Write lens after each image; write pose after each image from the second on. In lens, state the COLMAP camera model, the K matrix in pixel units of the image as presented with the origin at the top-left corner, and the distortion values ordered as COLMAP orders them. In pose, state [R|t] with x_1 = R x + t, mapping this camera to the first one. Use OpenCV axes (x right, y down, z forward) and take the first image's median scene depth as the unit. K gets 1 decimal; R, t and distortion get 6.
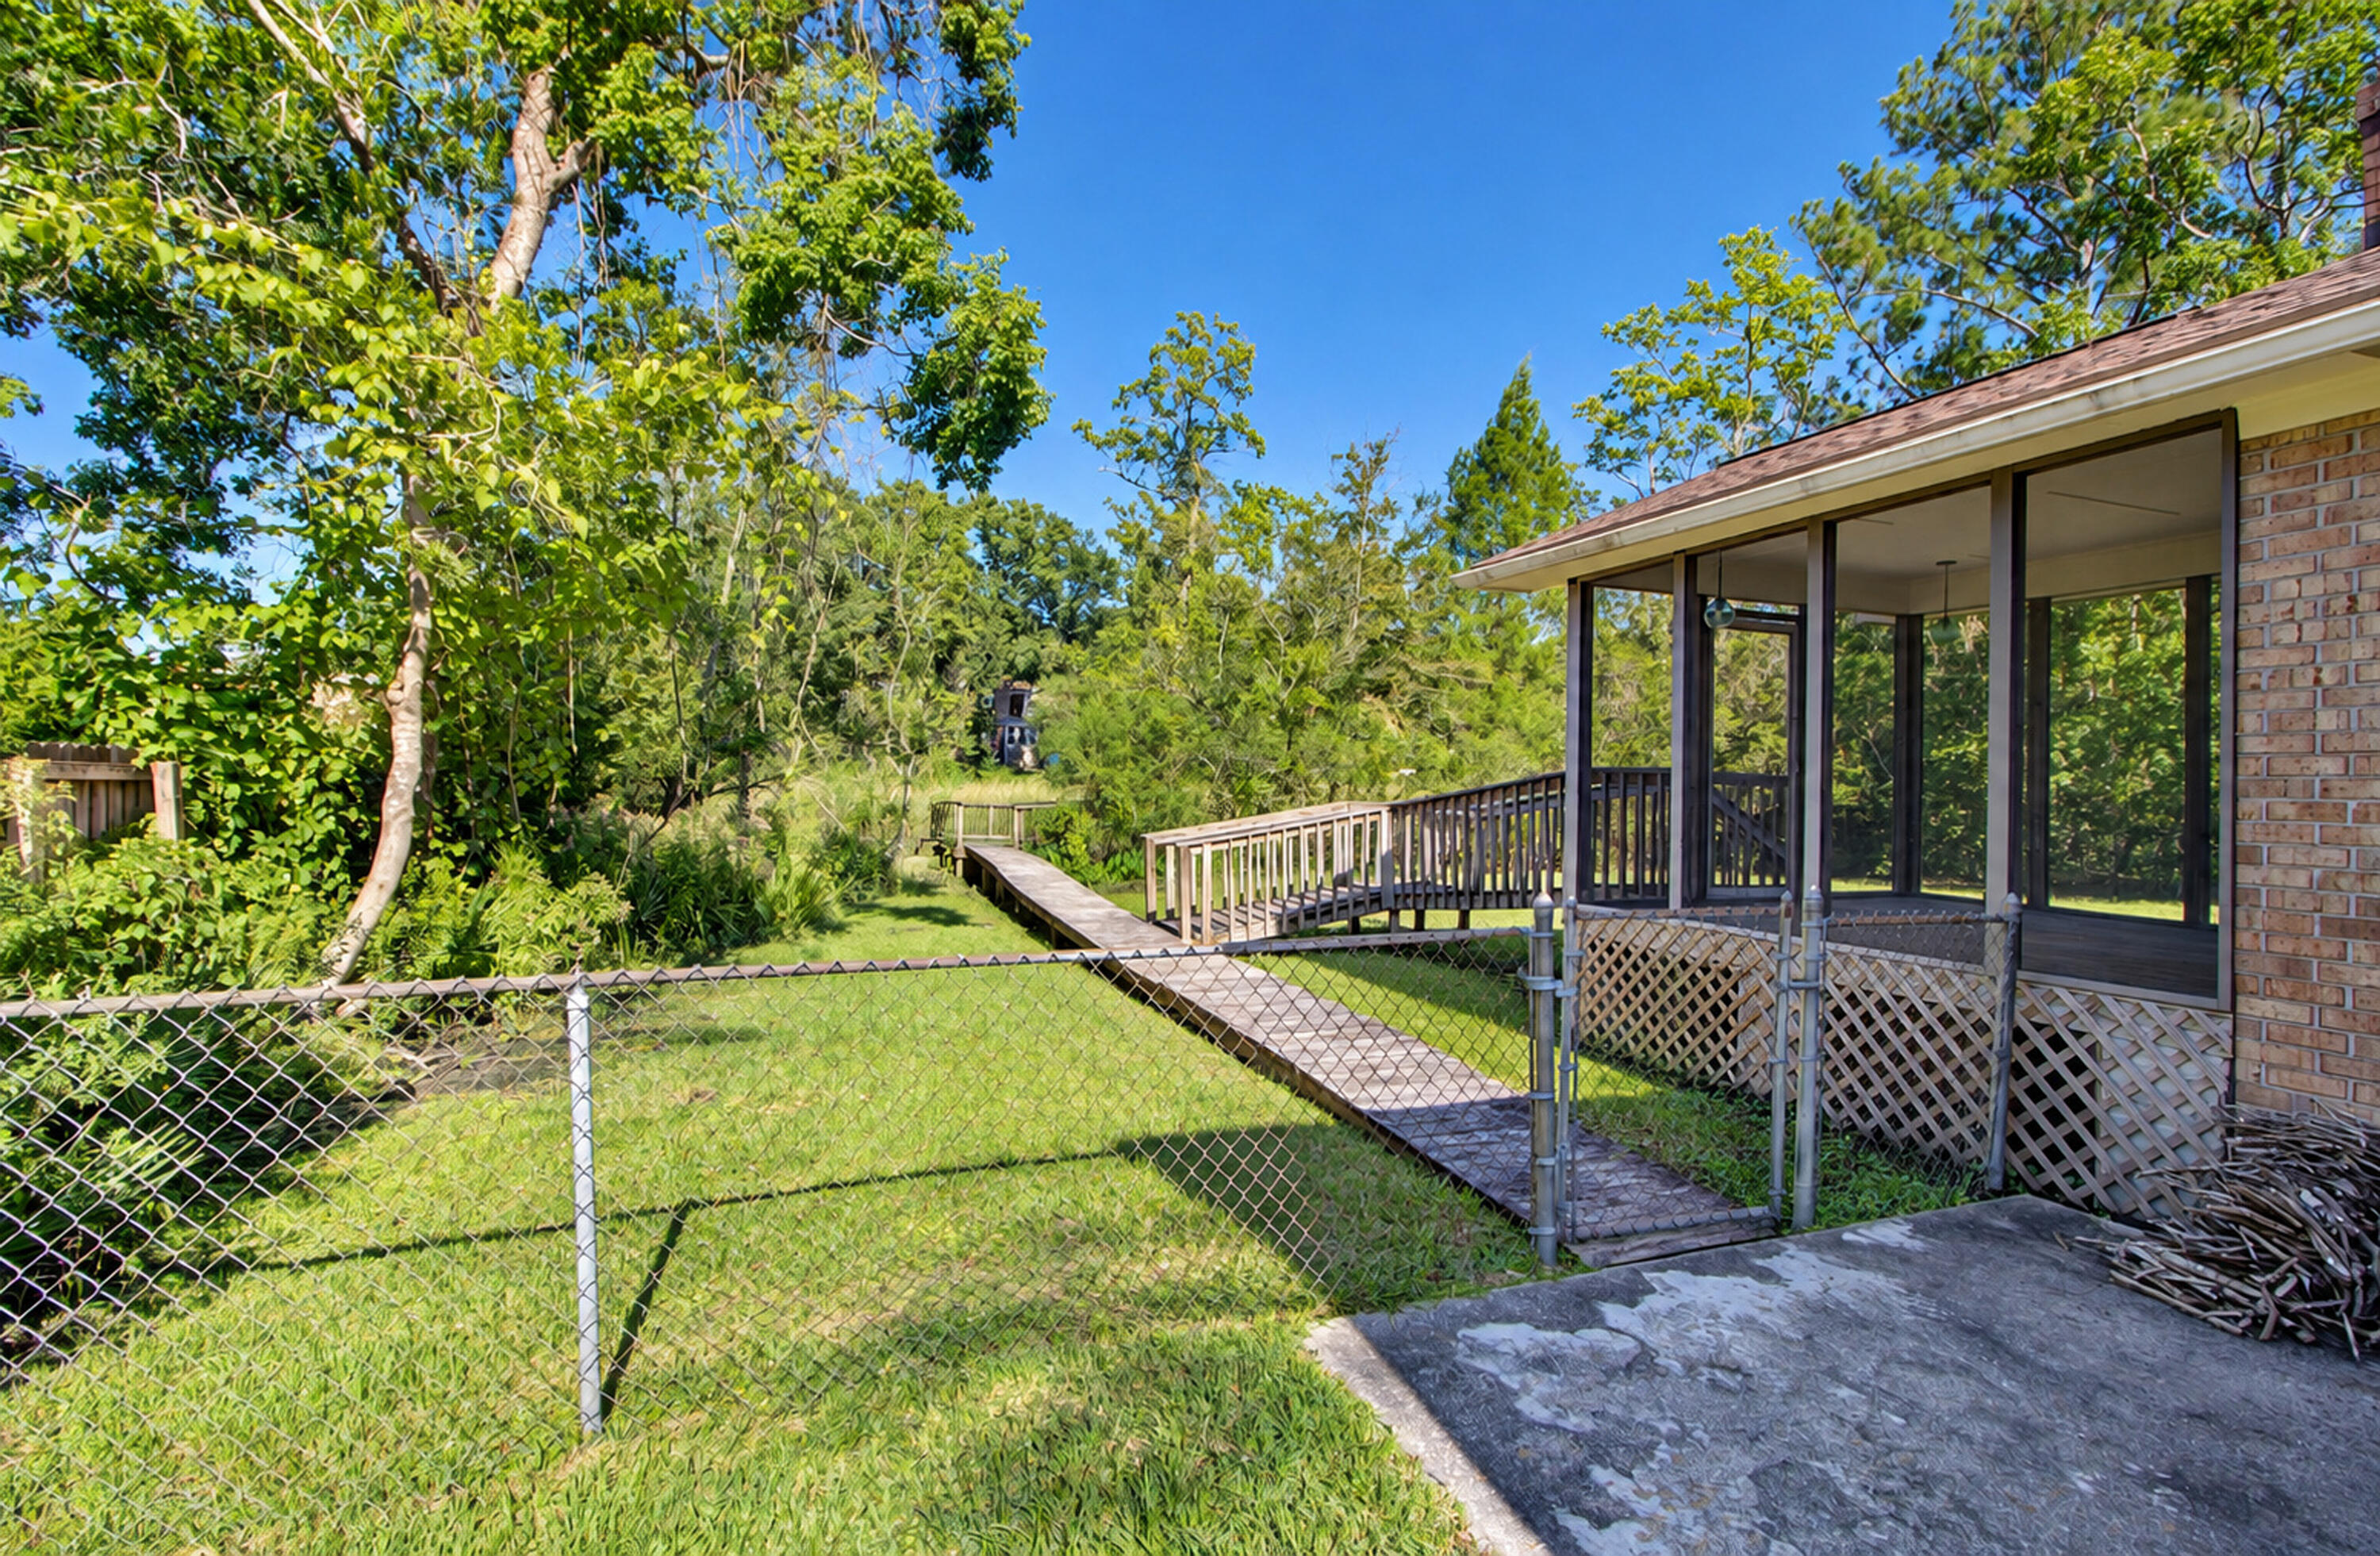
lens RADIAL K [[1092.7, 0, 1188.3], [0, 1092.7, 779.5], [0, 0, 1]] dist [-0.009760, 0.001859]
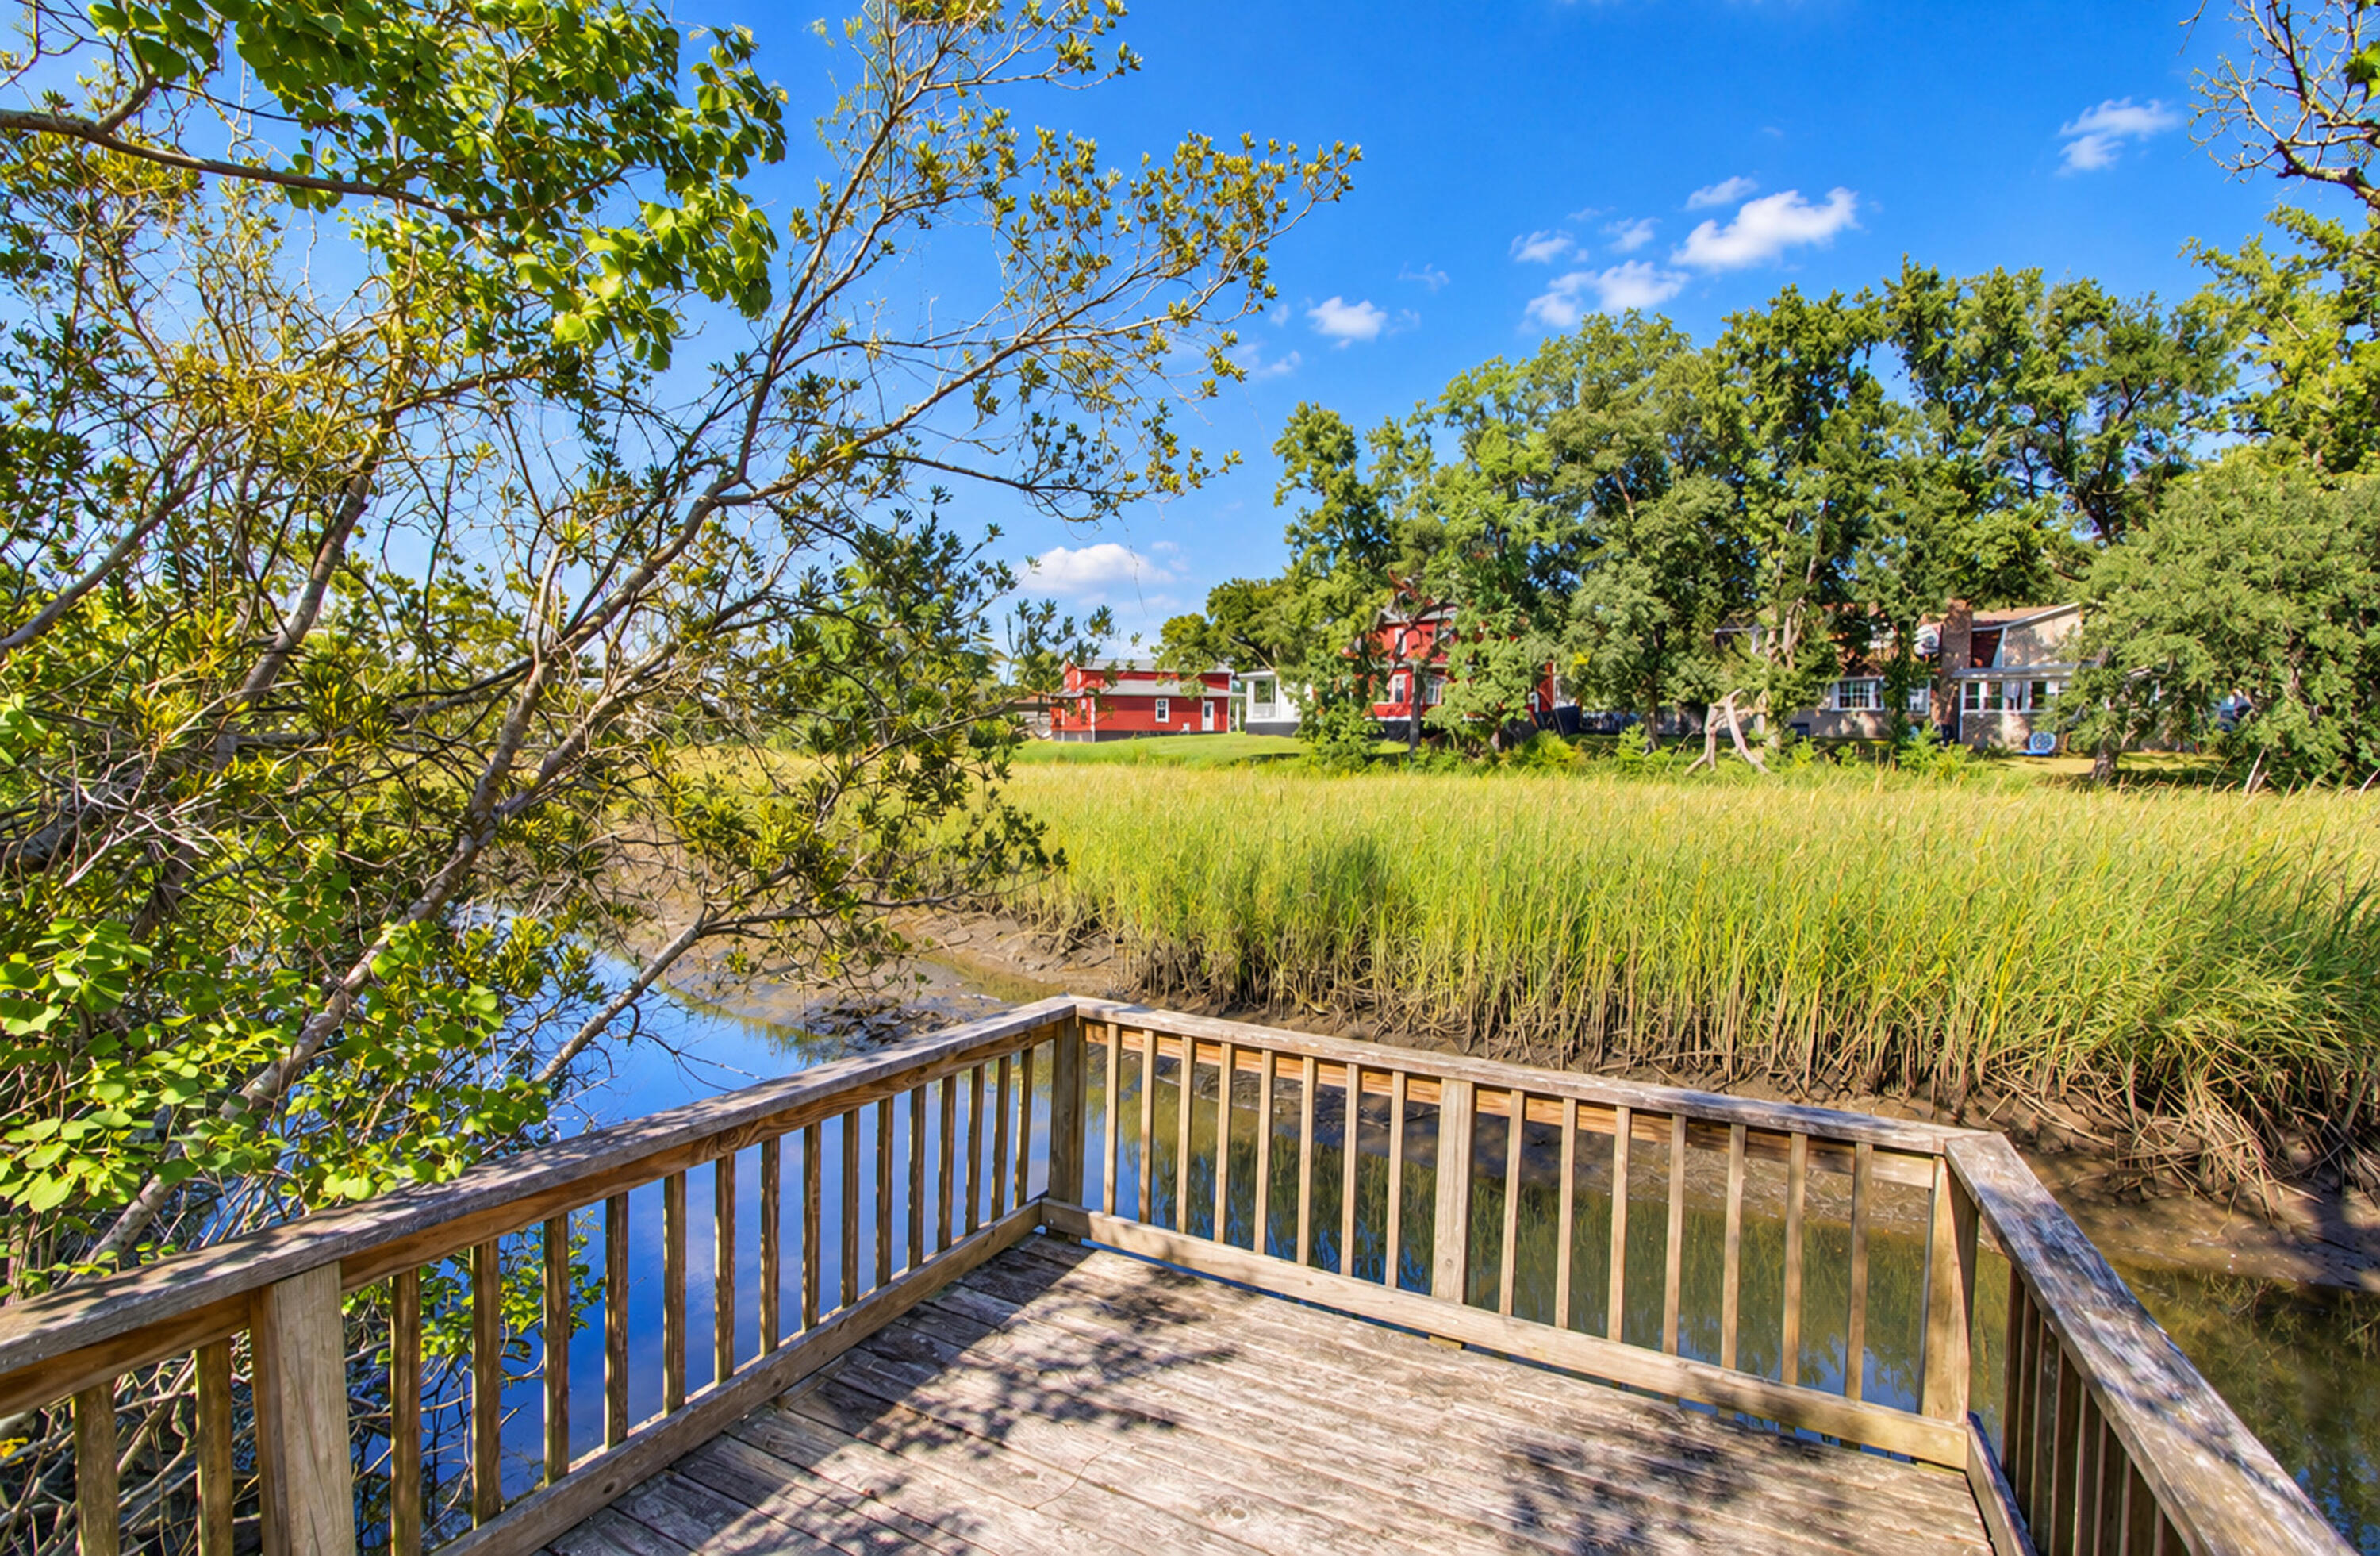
lens RADIAL K [[1092.7, 0, 1190.7], [0, 1092.7, 774.1], [0, 0, 1]] dist [-0.009760, 0.001859]
pose [[0.699878, 0.011547, -0.714169, -0.038501], [0.004910, 0.999768, 0.020977, -0.012601], [0.714246, -0.018188, 0.699659, 0.293339]]
